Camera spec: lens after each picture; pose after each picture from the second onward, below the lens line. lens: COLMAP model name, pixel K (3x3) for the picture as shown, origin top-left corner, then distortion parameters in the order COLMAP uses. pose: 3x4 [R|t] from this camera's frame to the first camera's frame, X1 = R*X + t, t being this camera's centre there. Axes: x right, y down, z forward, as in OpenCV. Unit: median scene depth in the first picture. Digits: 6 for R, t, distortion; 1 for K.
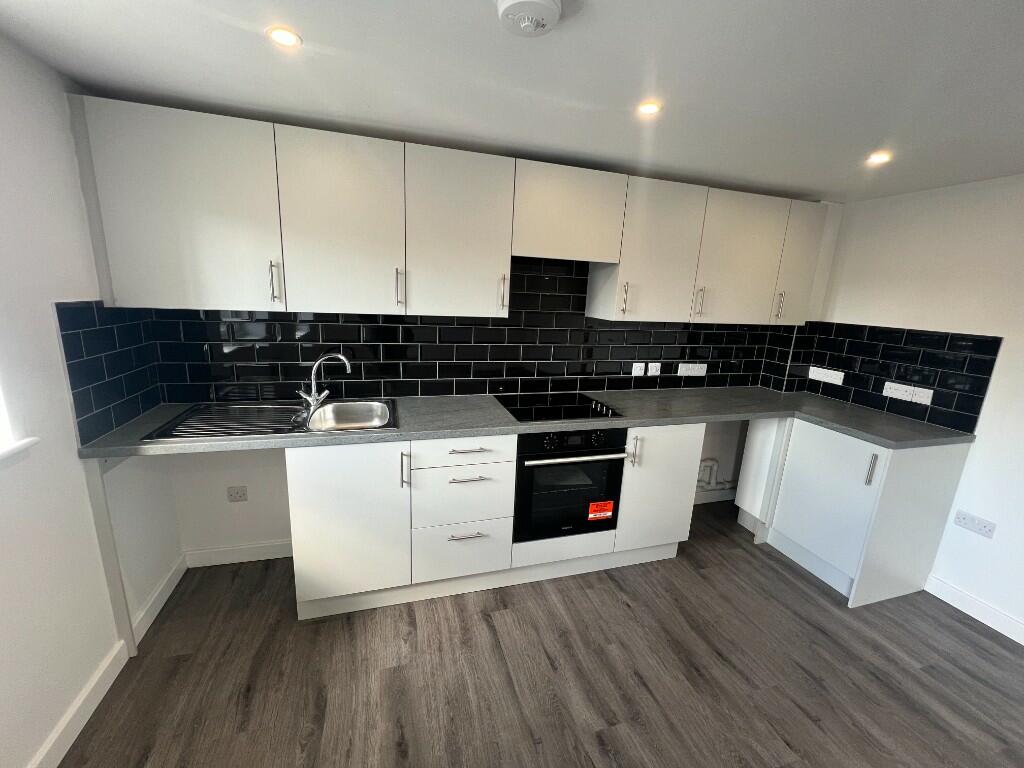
lens RADIAL K [[410.3, 0, 508.1], [0, 410.3, 379.4], [0, 0, 1]] dist [0.000443, -0.000046]
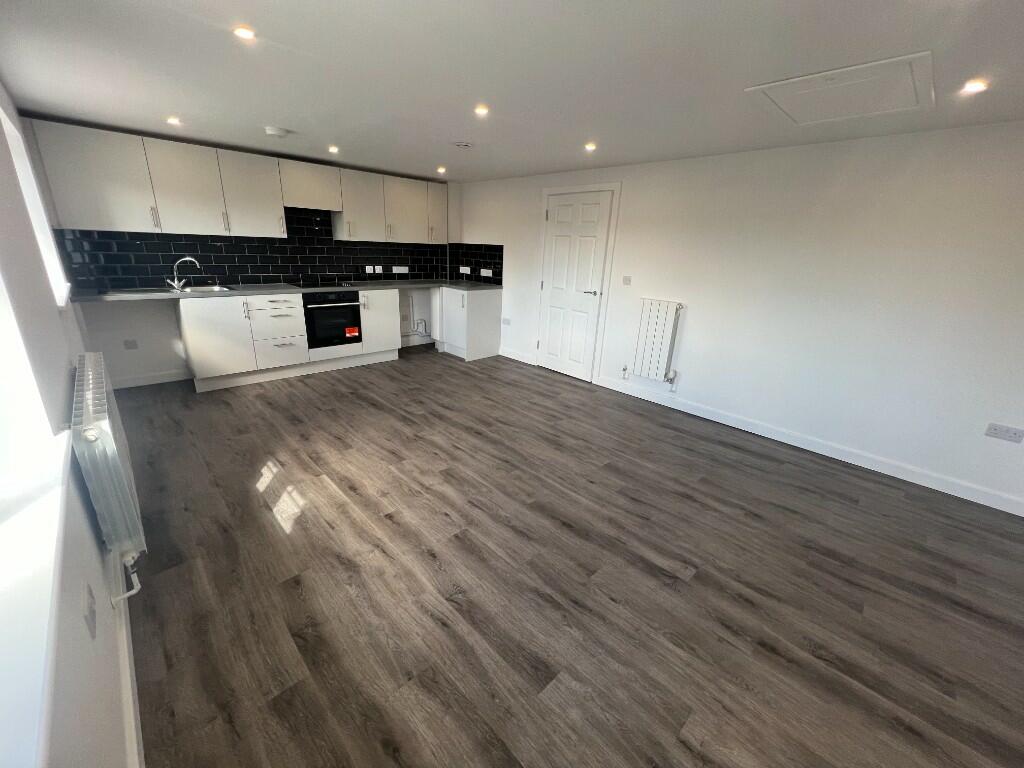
lens RADIAL K [[410.3, 0, 508.1], [0, 410.3, 379.4], [0, 0, 1]] dist [0.000443, -0.000046]
pose [[0.891354, -0.150630, 0.427549, -0.000679], [0.098452, 0.984992, 0.141769, 0.355557], [-0.442487, -0.084273, 0.892806, -1.347139]]
